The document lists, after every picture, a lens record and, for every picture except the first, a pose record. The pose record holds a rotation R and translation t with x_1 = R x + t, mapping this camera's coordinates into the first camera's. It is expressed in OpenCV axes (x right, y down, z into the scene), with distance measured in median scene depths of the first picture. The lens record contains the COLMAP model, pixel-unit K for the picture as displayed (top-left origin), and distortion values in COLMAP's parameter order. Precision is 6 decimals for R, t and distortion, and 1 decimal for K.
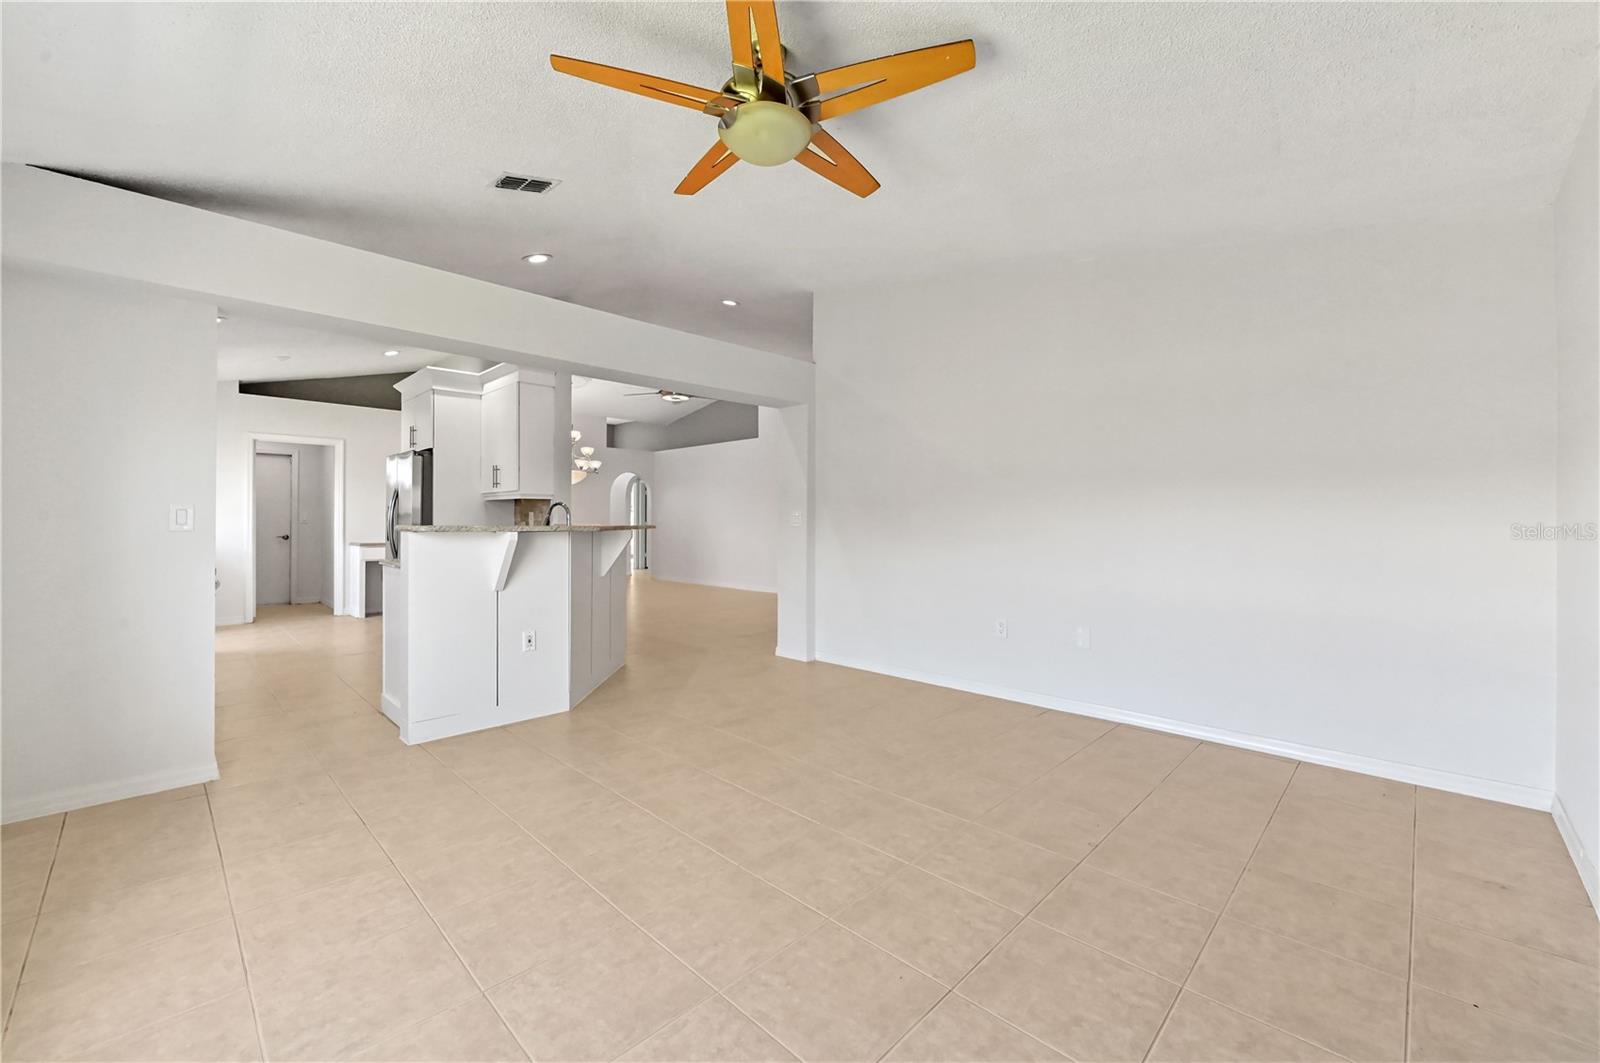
lens RADIAL K [[640.5, 0, 805.7], [0, 640.5, 518.8], [0, 0, 1]] dist [-0.008662, -0.000342]
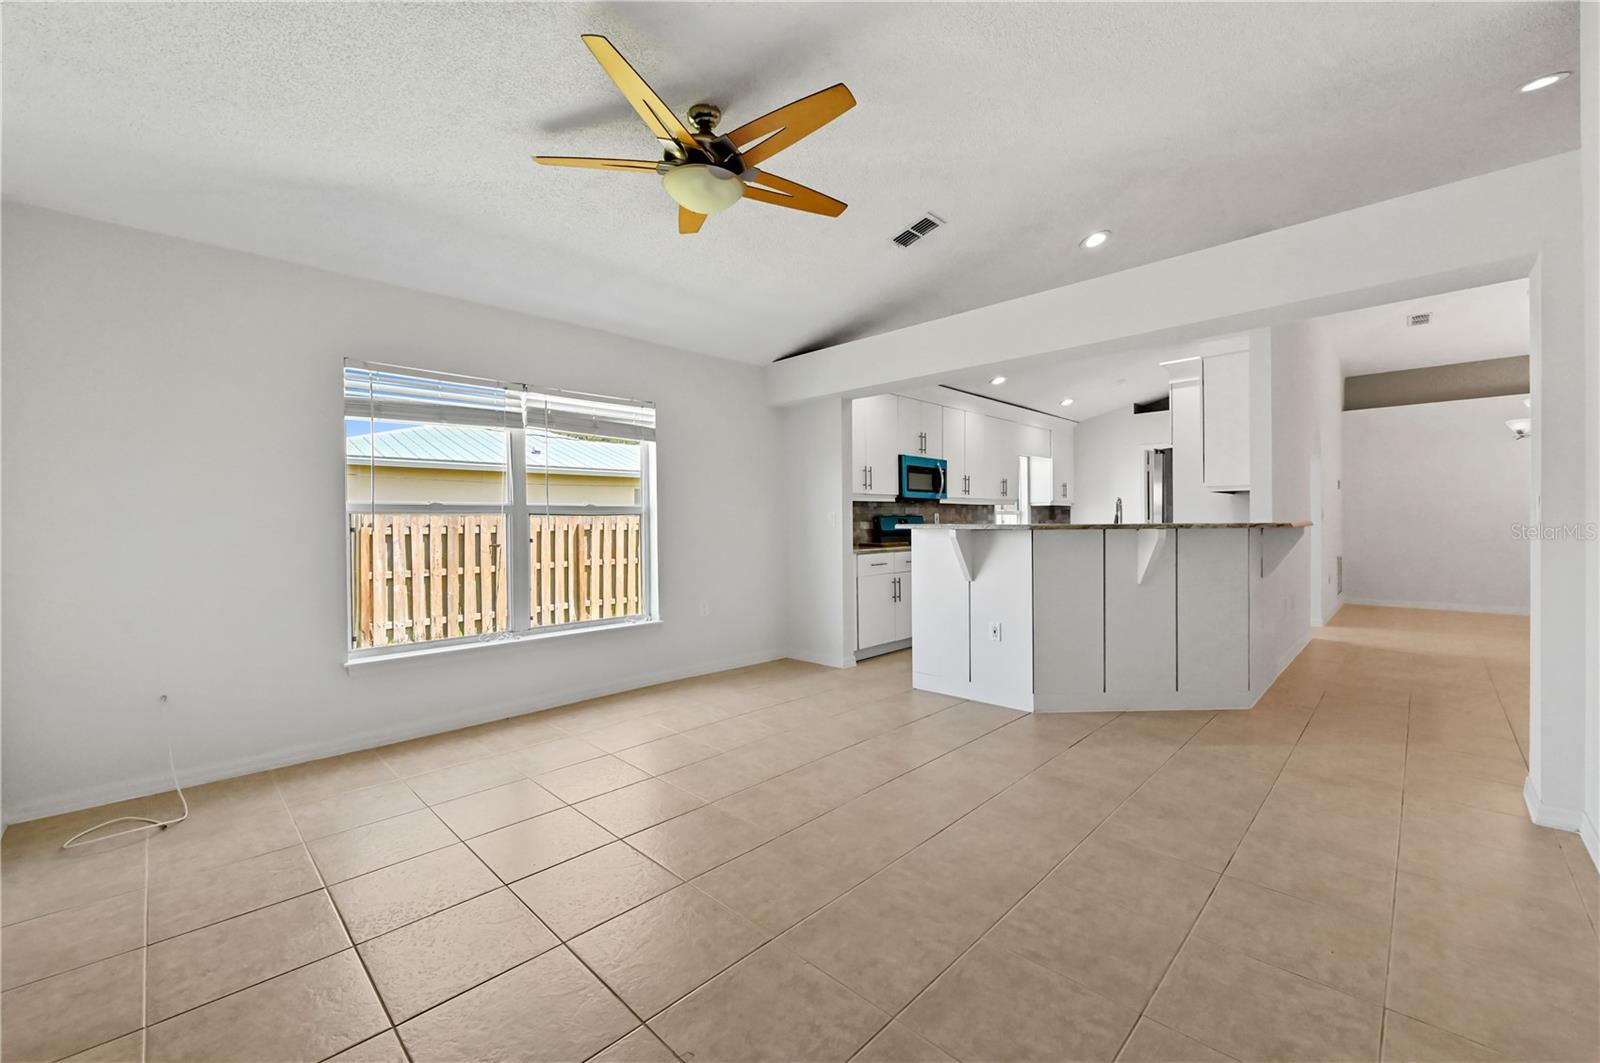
lens RADIAL K [[640.5, 0, 798.4], [0, 640.5, 526.3], [0, 0, 1]] dist [-0.008662, -0.000342]
pose [[-0.005141, 0.006116, -0.999968, 0.720530], [0.011082, 0.999920, 0.006059, 0.005434], [0.999925, -0.011051, -0.005208, 0.766669]]
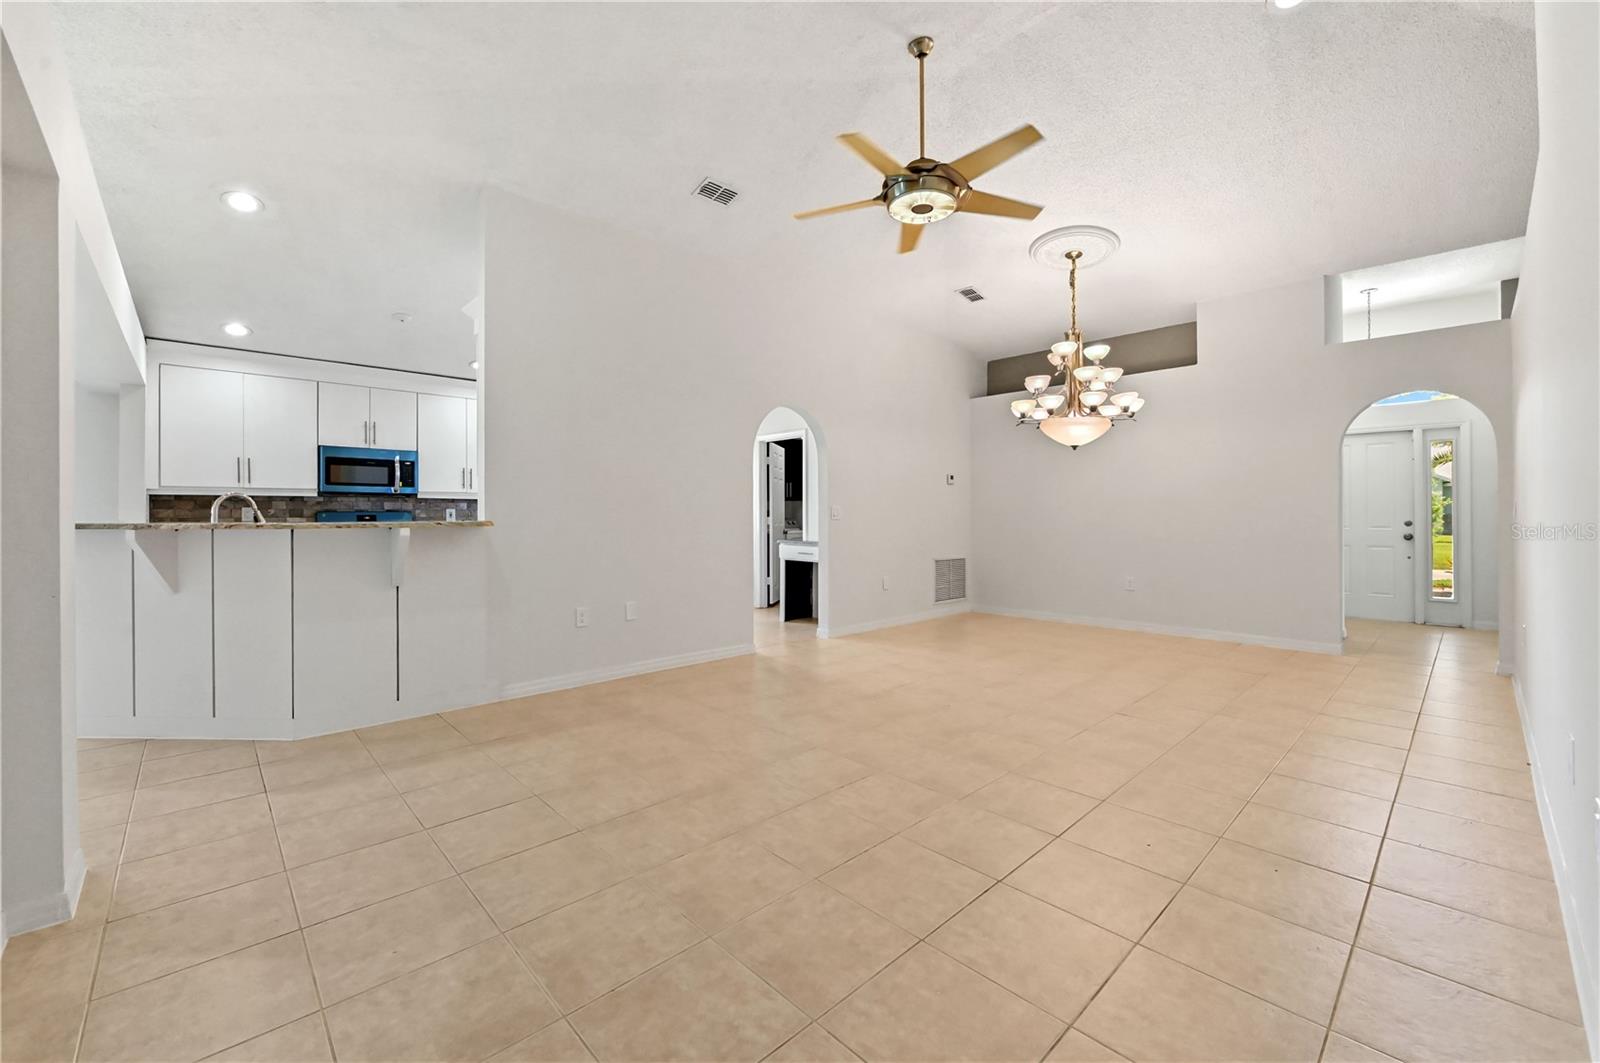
lens RADIAL K [[640.5, 0, 799.0], [0, 640.5, 523.2], [0, 0, 1]] dist [-0.008662, -0.000342]
pose [[-0.043548, 0.010545, -0.998996, 0.507771], [0.004231, 0.999937, 0.010371, 0.009441], [0.999042, -0.003775, -0.043590, 2.398611]]
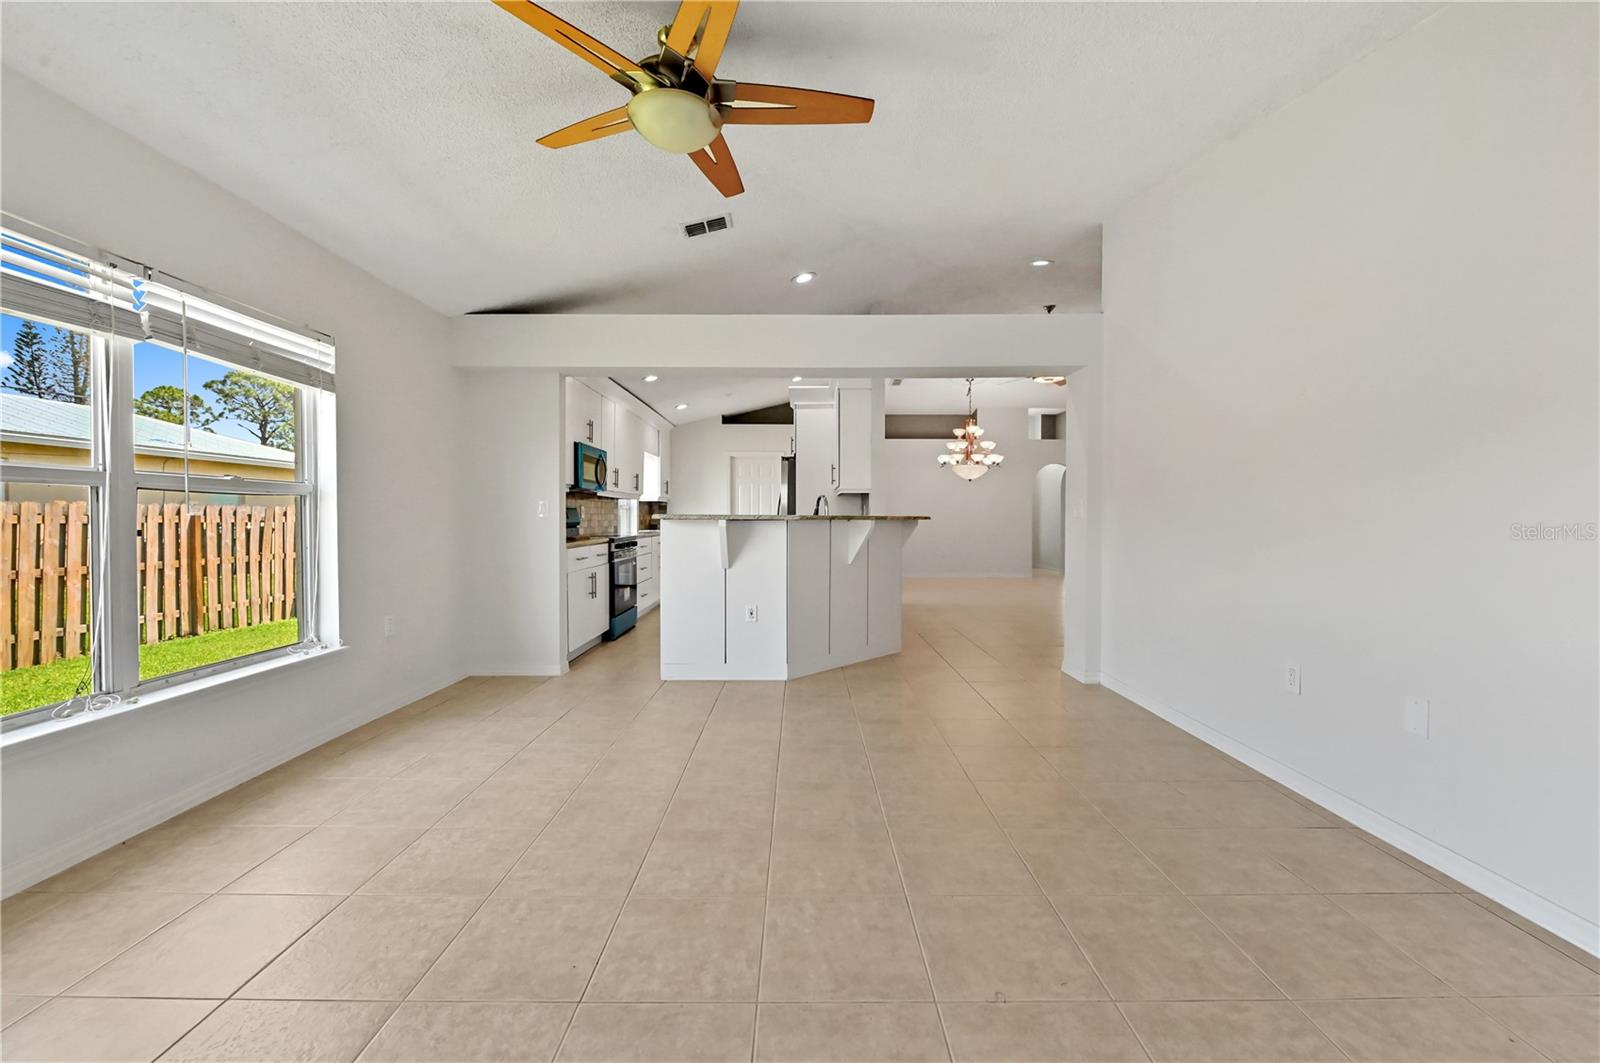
lens RADIAL K [[640.5, 0, 801.2], [0, 640.5, 525.1], [0, 0, 1]] dist [-0.008662, -0.000342]
pose [[0.698221, 0.008536, -0.715831, 0.528654], [0.001062, 0.999915, 0.012960, 0.016580], [0.715881, -0.009809, 0.698153, 0.281987]]
